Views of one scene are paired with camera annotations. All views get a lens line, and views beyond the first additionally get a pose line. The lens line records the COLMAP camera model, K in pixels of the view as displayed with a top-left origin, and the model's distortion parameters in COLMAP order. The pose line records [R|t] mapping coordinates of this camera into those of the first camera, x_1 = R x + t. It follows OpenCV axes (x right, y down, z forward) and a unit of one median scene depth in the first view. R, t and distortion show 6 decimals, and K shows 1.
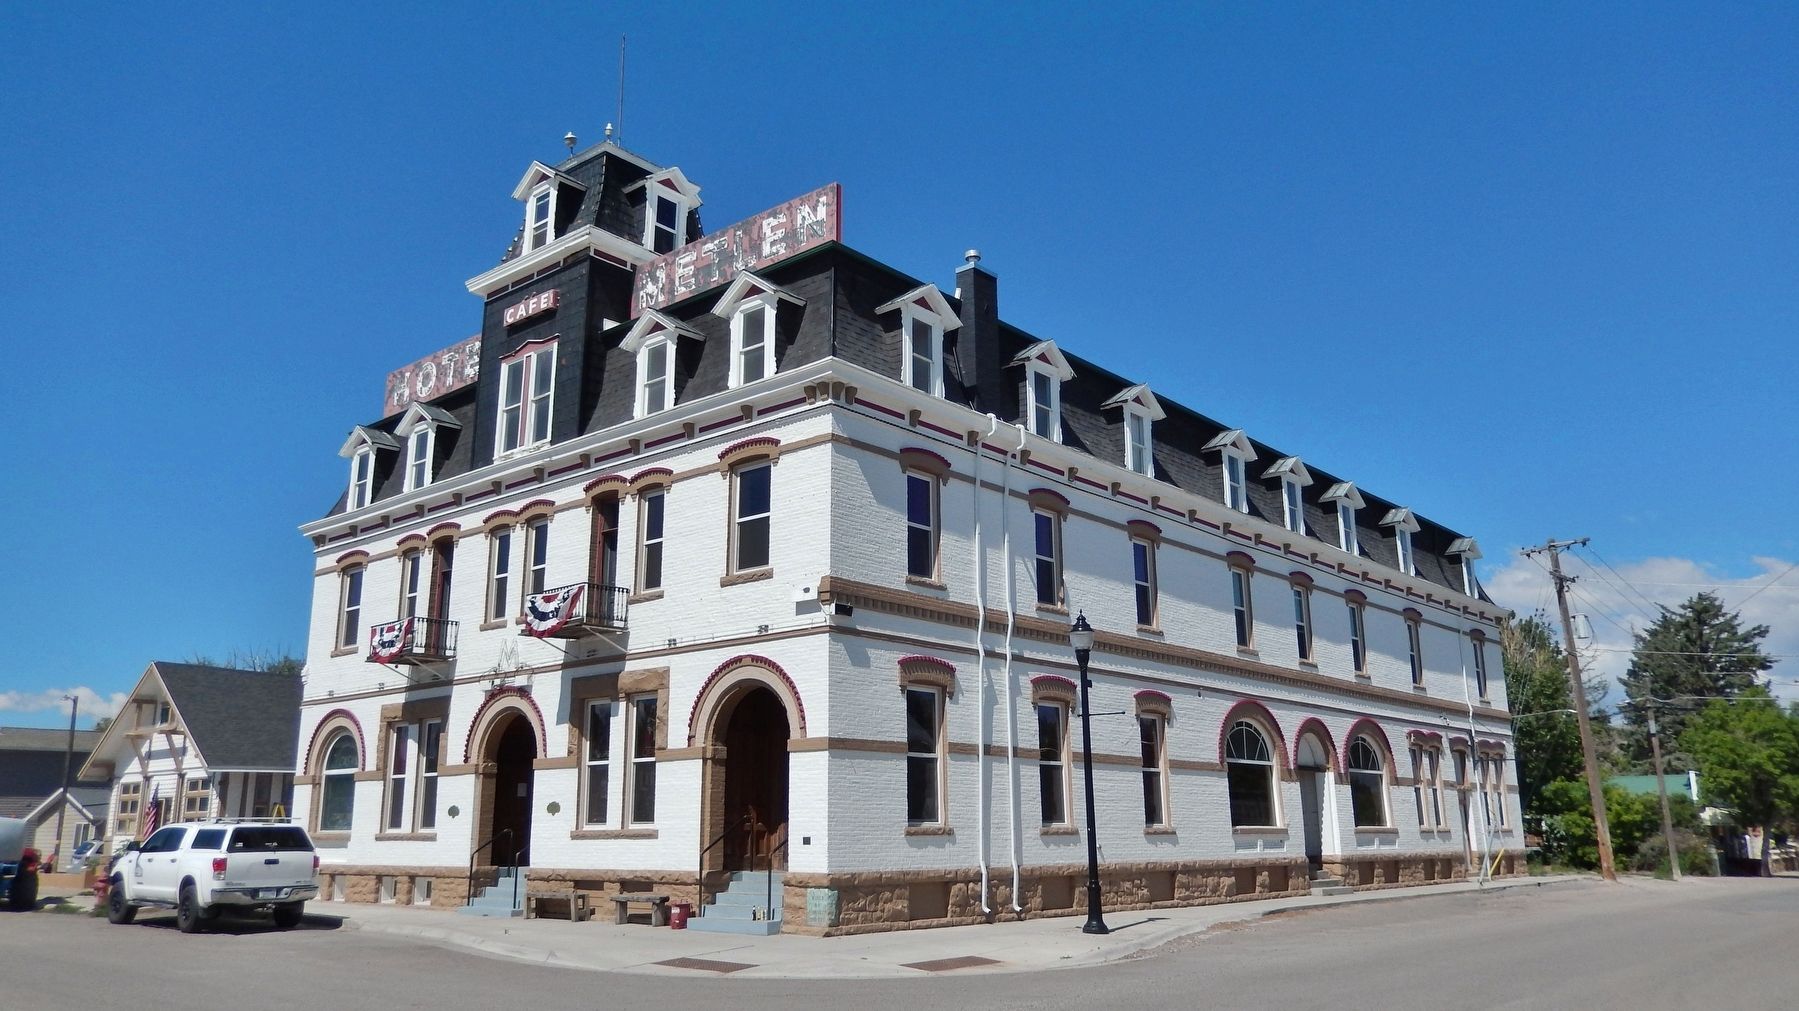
lens RADIAL K [[1344.6, 0, 899.5], [0, 1344.6, 505.5], [0, 0, 1]] dist [-0.029309, -0.000678]
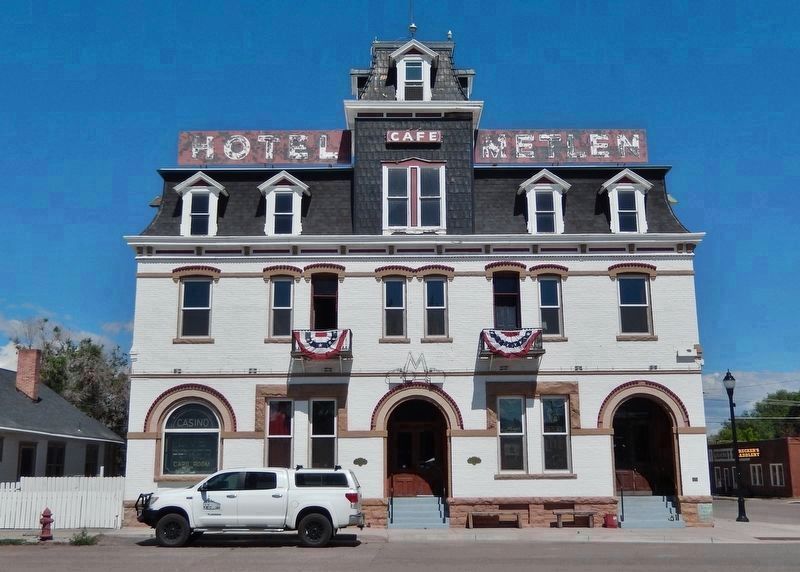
lens RADIAL K [[897.8, 0, 400.0], [0, 897.8, 286.0], [0, 0, 1]] dist [-0.012207, -0.003162]
pose [[0.759185, 0.141994, 0.635197, -0.997663], [-0.154766, 0.987305, -0.035730, 0.066558], [-0.632207, -0.071181, 0.771523, 0.223058]]
